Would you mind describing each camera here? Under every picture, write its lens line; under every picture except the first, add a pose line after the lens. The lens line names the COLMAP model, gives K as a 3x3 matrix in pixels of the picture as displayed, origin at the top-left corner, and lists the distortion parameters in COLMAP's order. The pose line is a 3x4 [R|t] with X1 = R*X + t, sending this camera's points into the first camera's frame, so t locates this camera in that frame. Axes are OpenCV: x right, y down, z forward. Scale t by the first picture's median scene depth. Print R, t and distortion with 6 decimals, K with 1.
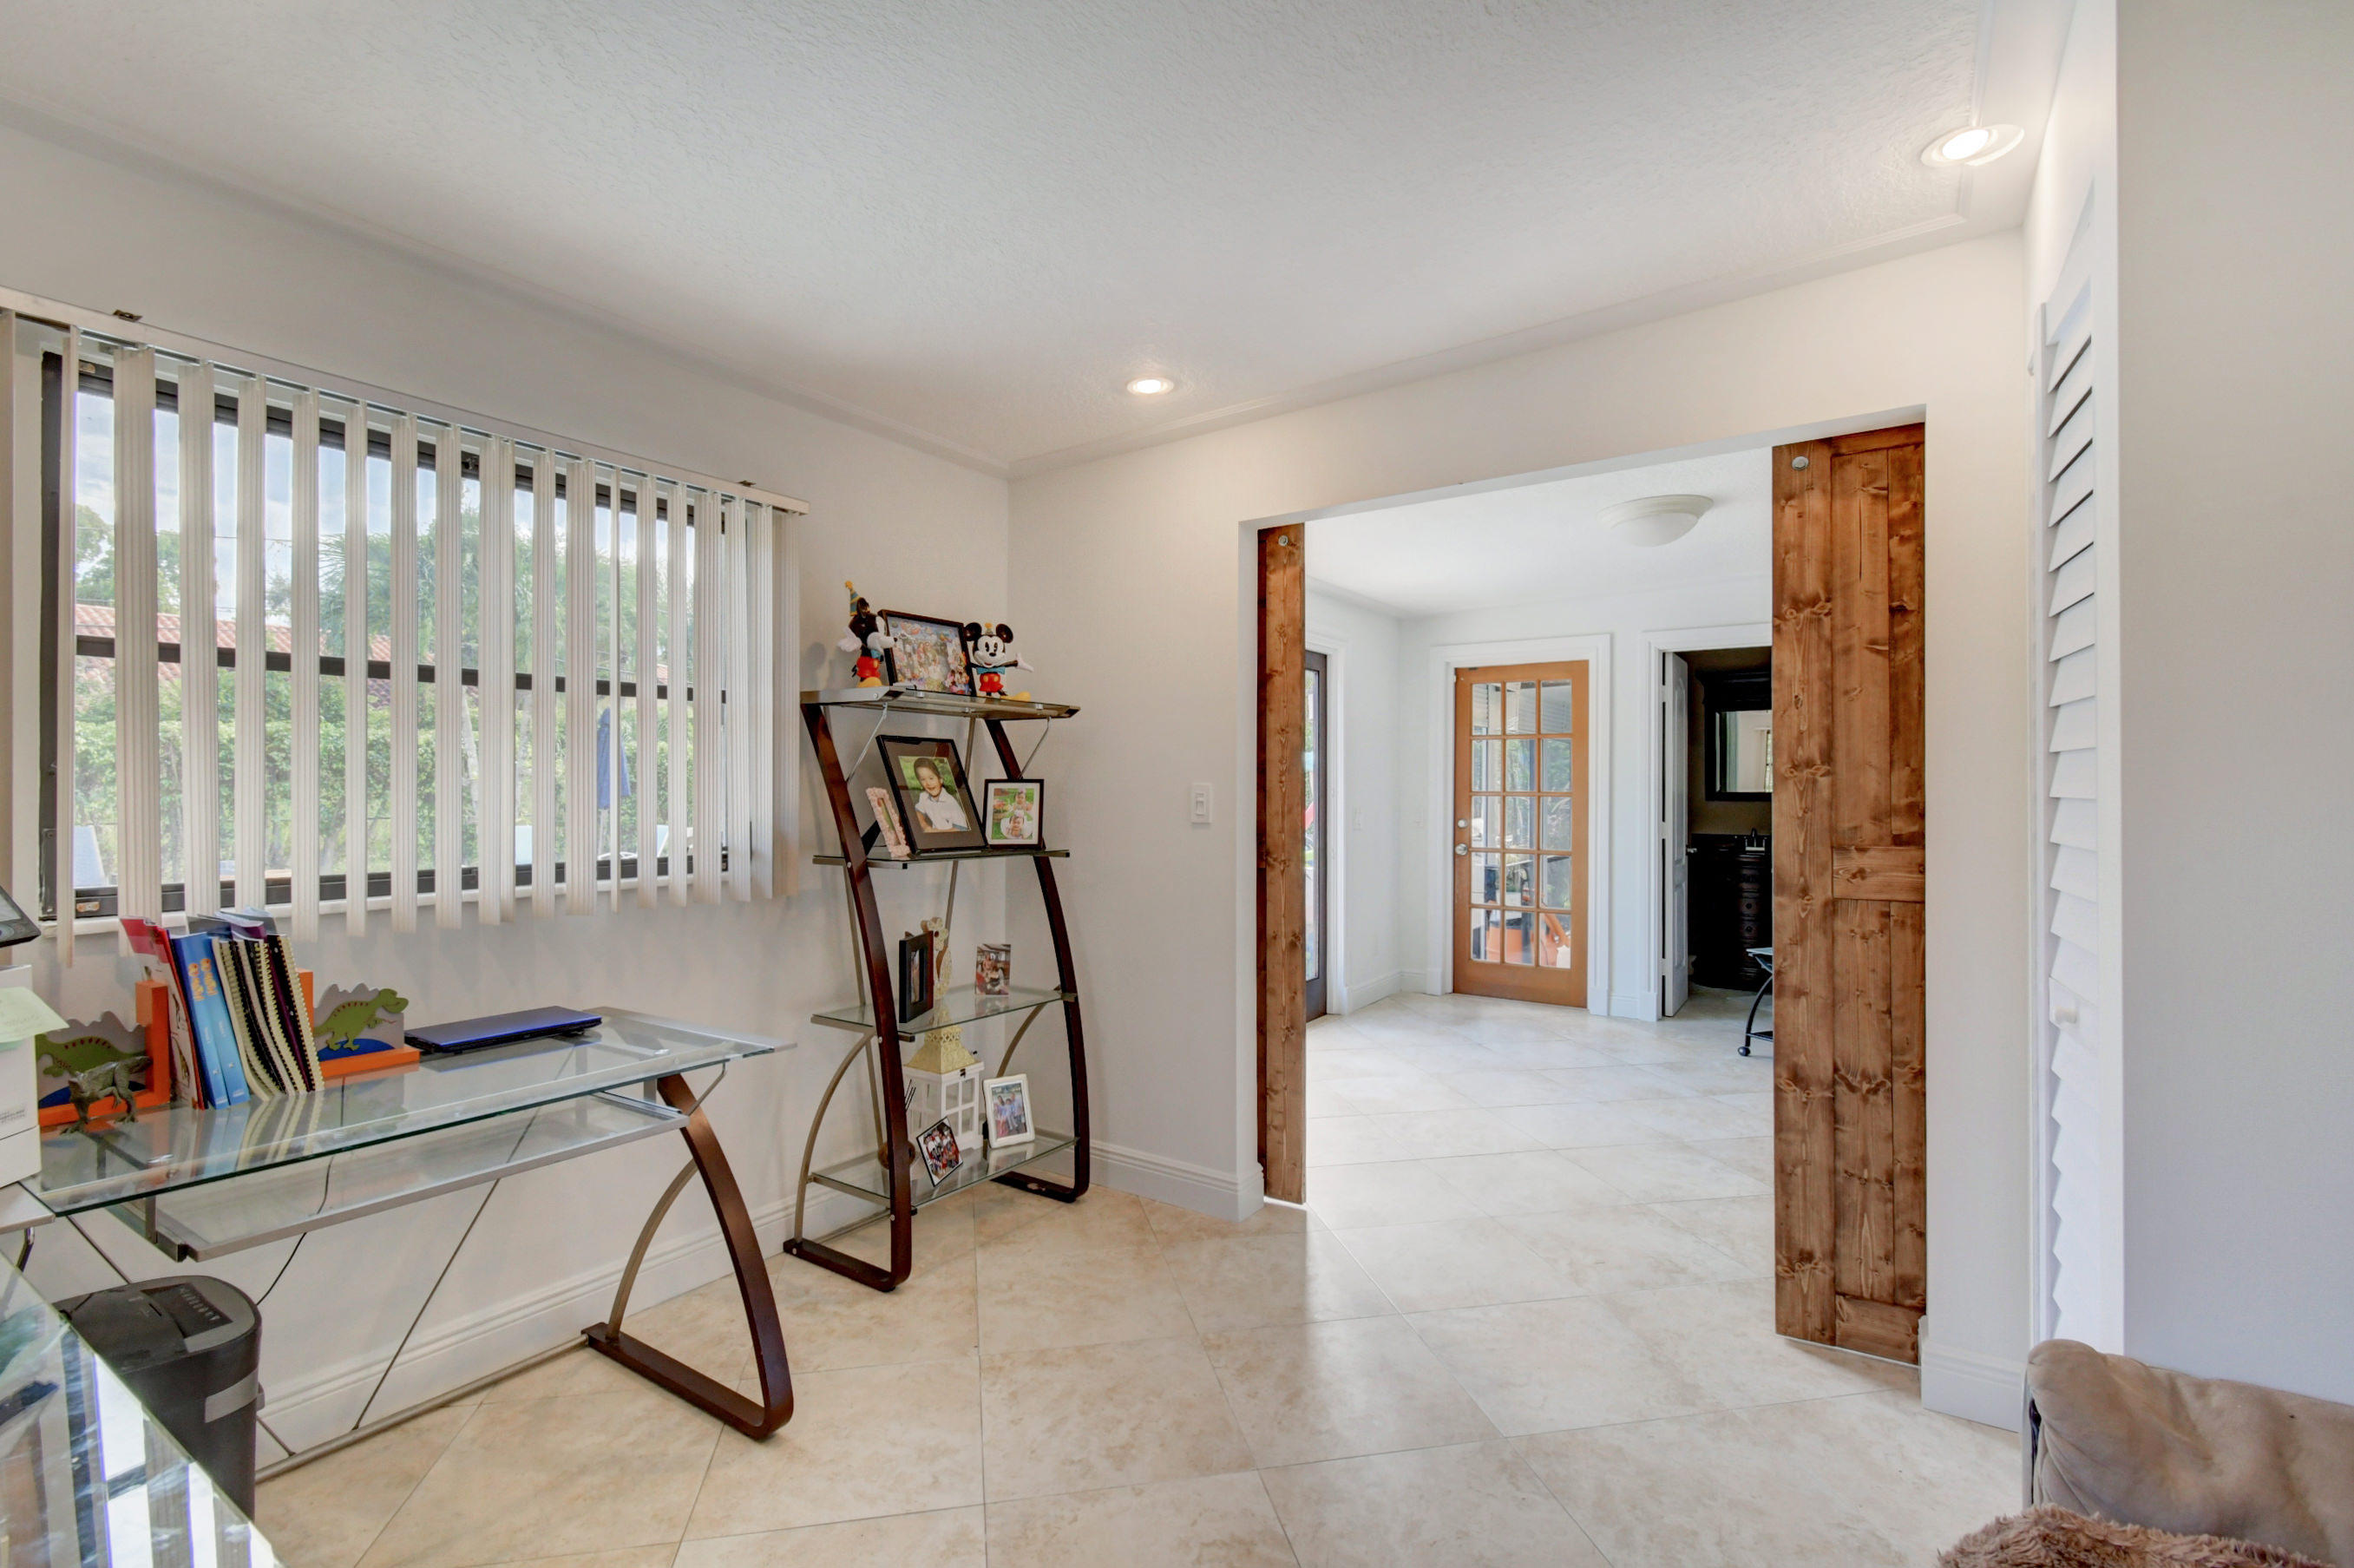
lens RADIAL K [[1072.3, 0, 1177.0], [0, 1072.3, 784.0], [0, 0, 1]] dist [-0.000851, -0.000842]
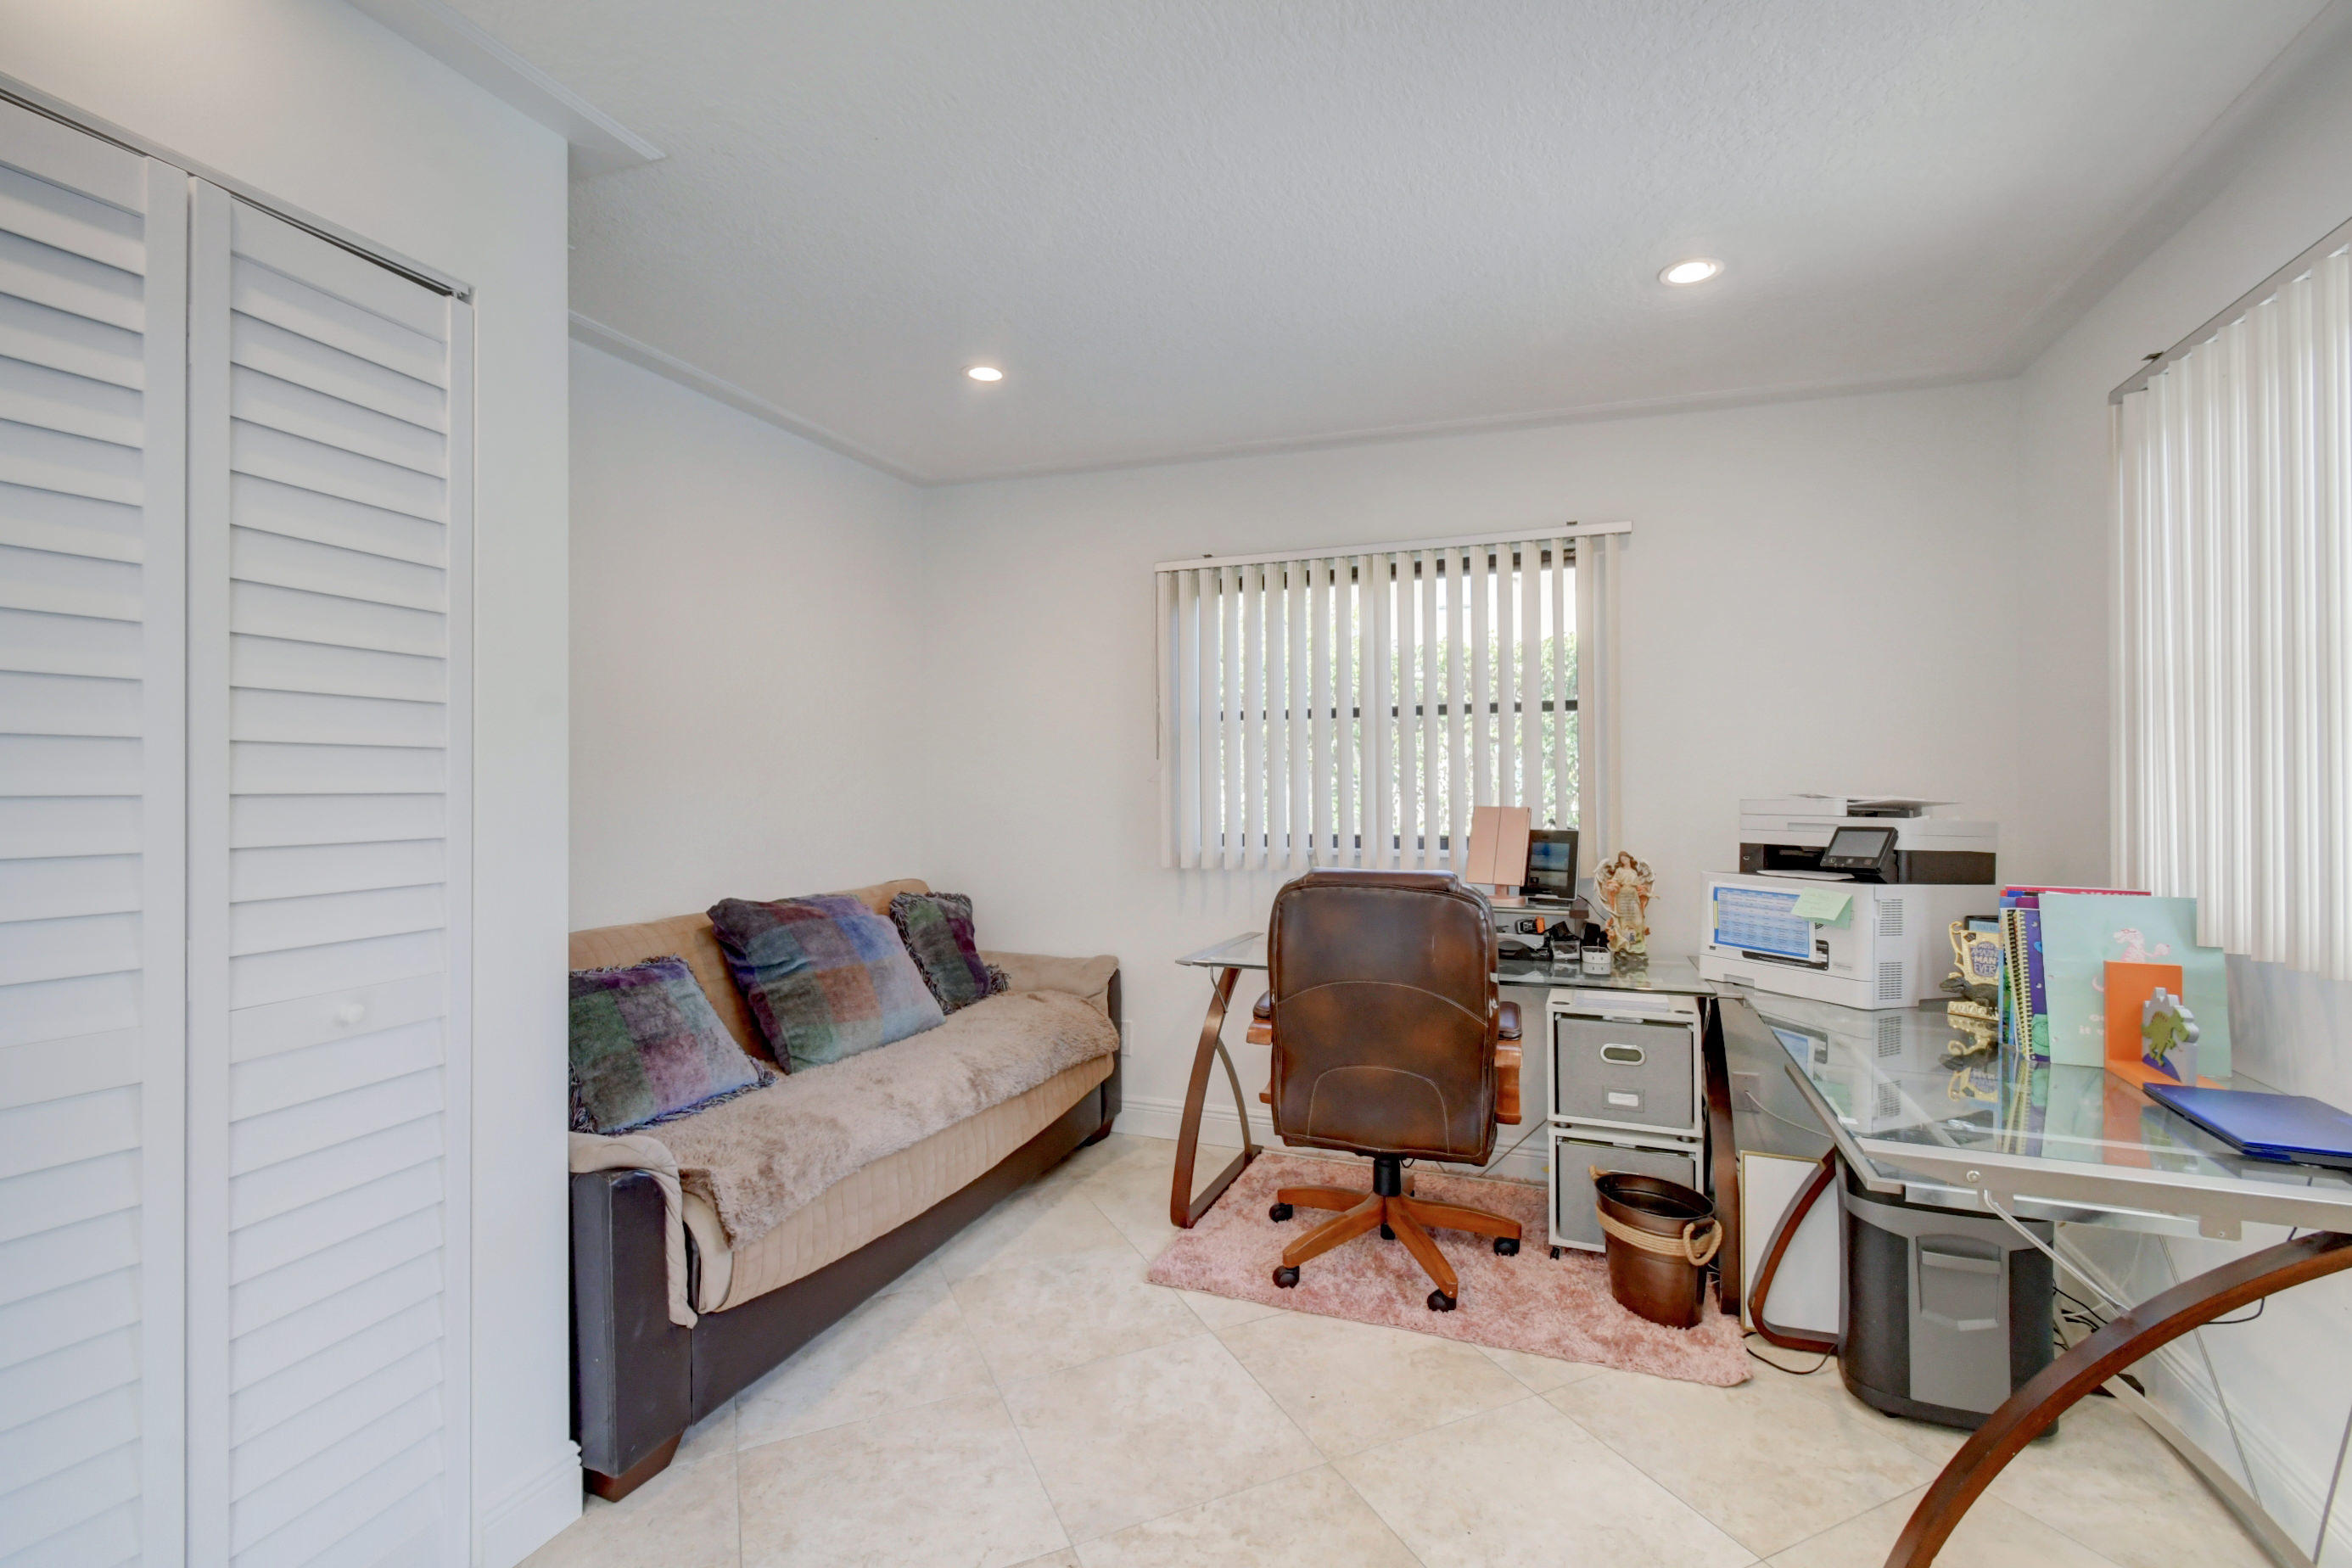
lens RADIAL K [[1055.4, 0, 1175.7], [0, 1055.4, 777.5], [0, 0, 1]] dist [-0.002163, -0.000518]
pose [[-0.976522, 0.001692, -0.215410, 0.210535], [0.002173, 0.999996, -0.001995, 0.003142], [0.215406, -0.002416, -0.976522, 1.496159]]
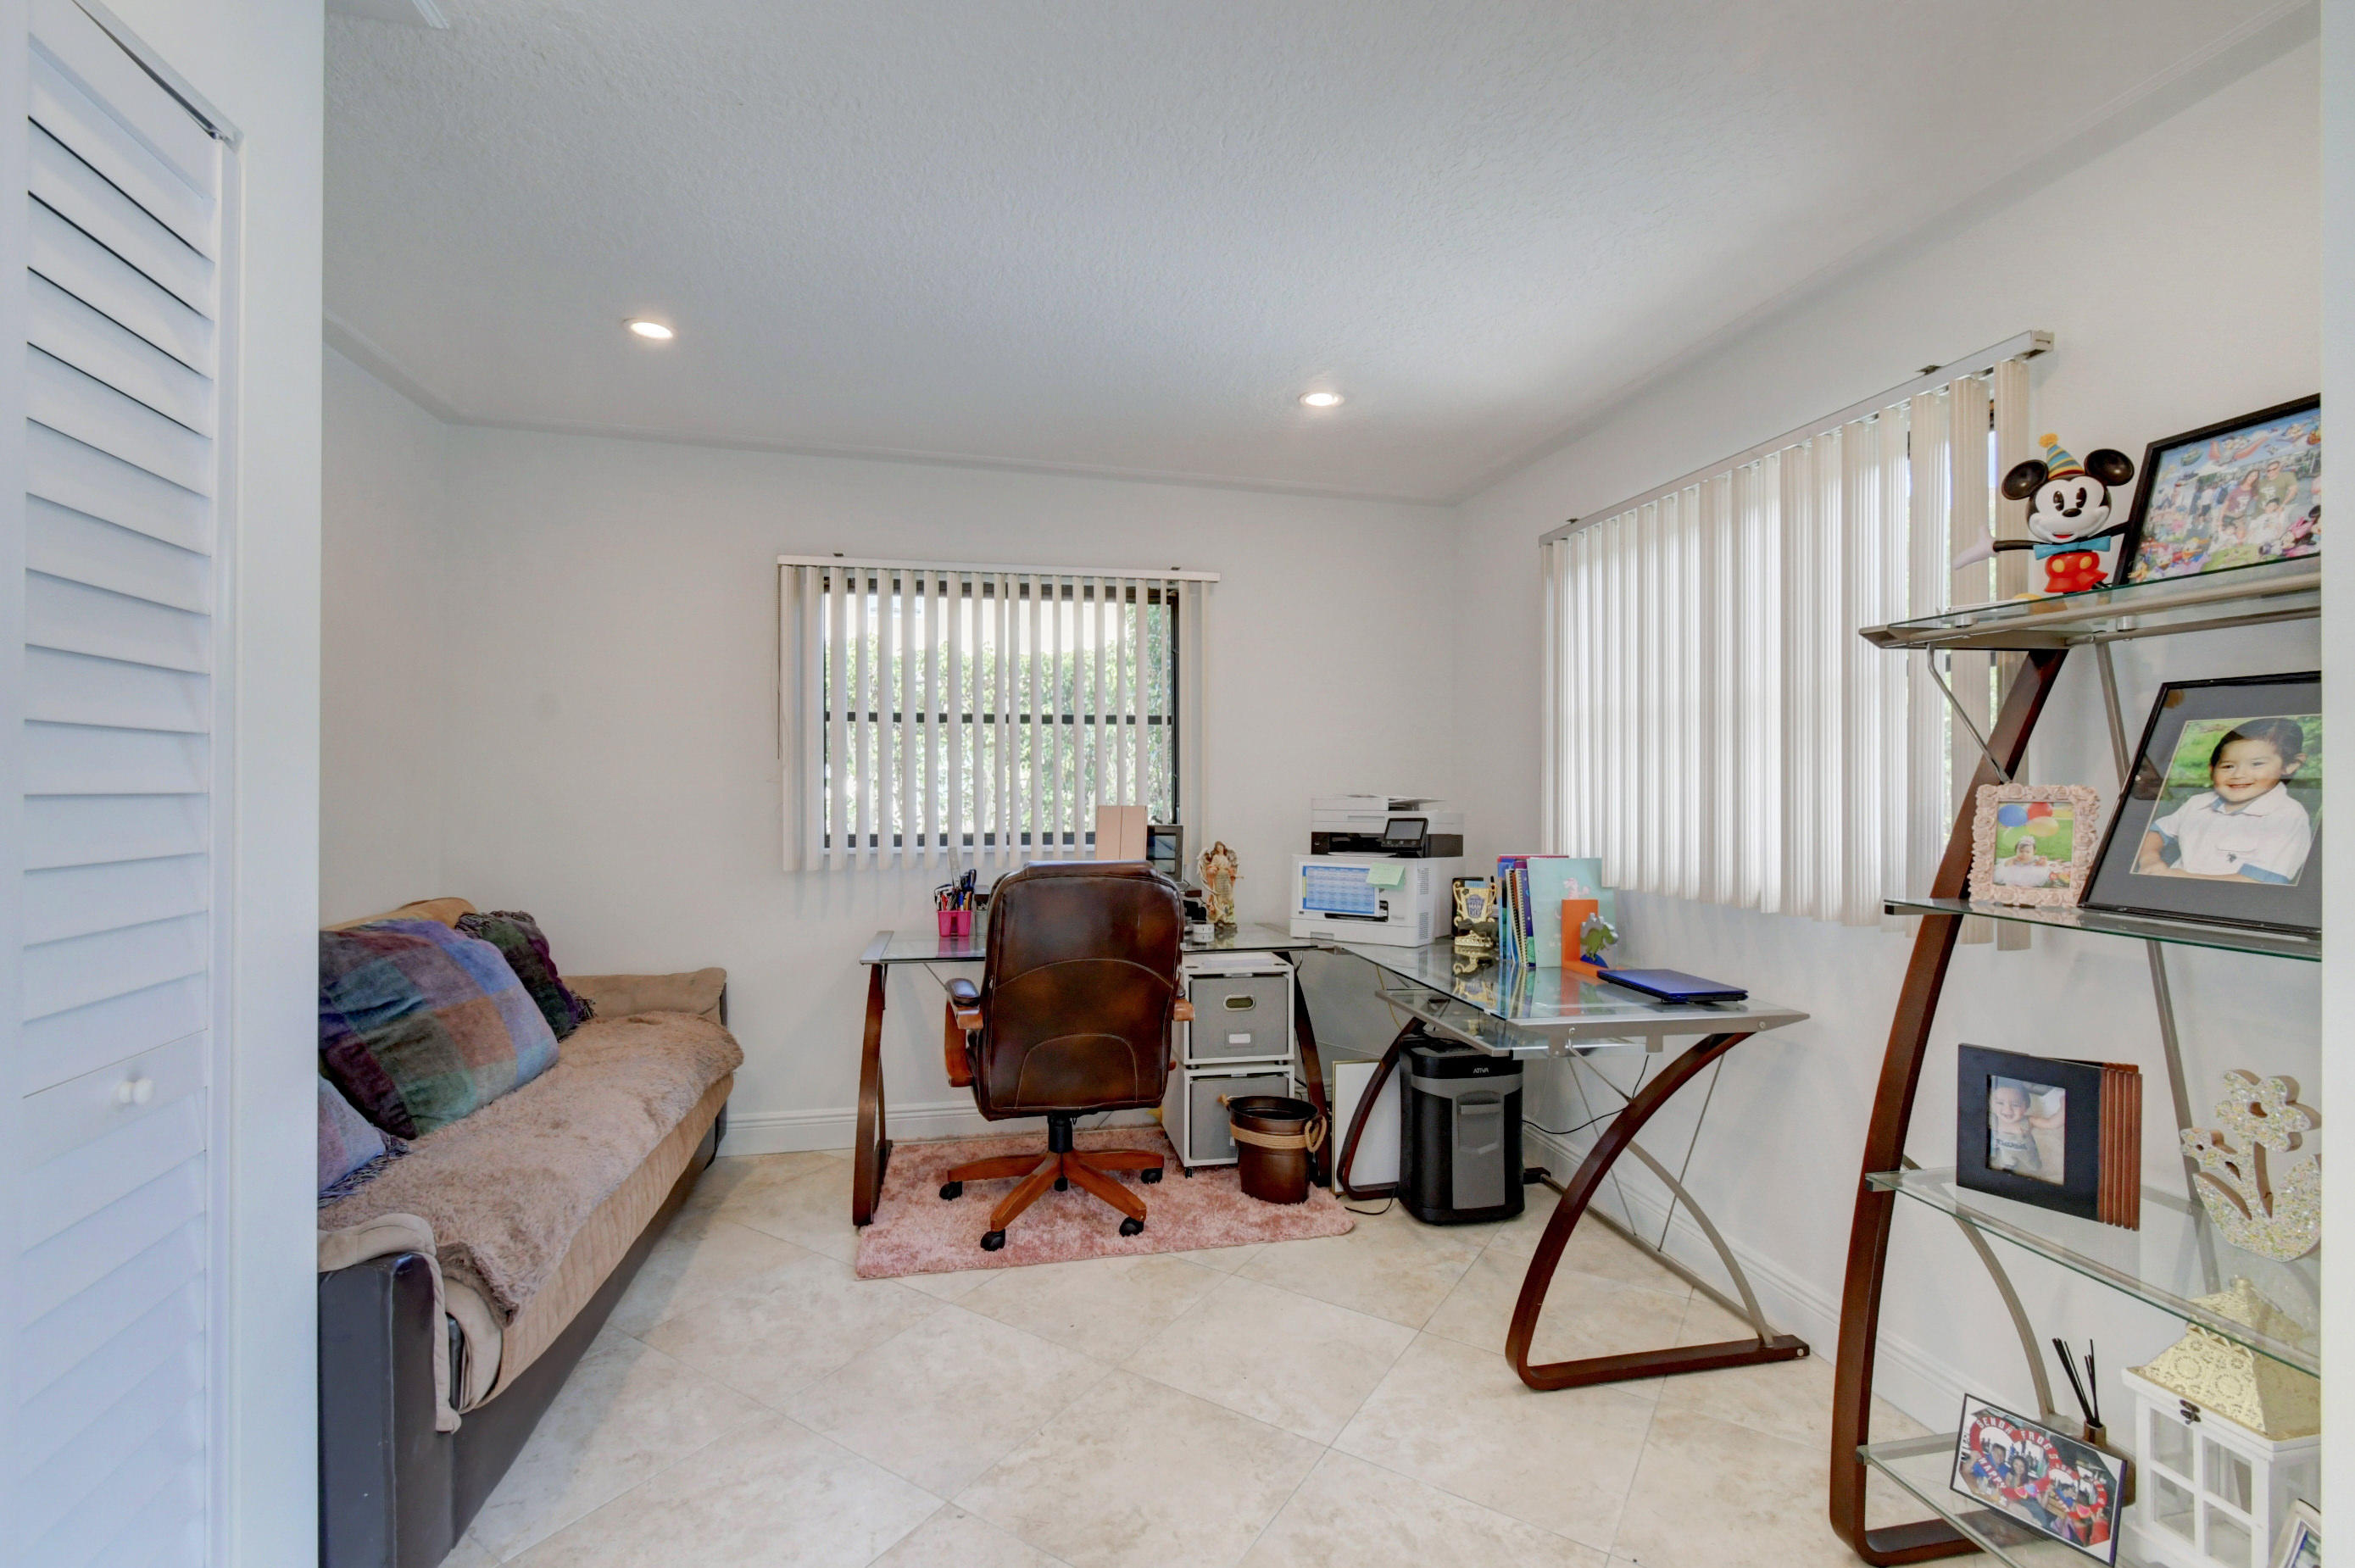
lens RADIAL K [[1053.7, 0, 1189.0], [0, 1053.7, 780.6], [0, 0, 1]] dist [-0.011073, -0.000092]
pose [[-0.694427, -0.004514, -0.719549, 0.591708], [-0.004897, 0.999987, -0.001547, 0.003170], [0.719546, 0.002450, -0.694440, 1.421090]]
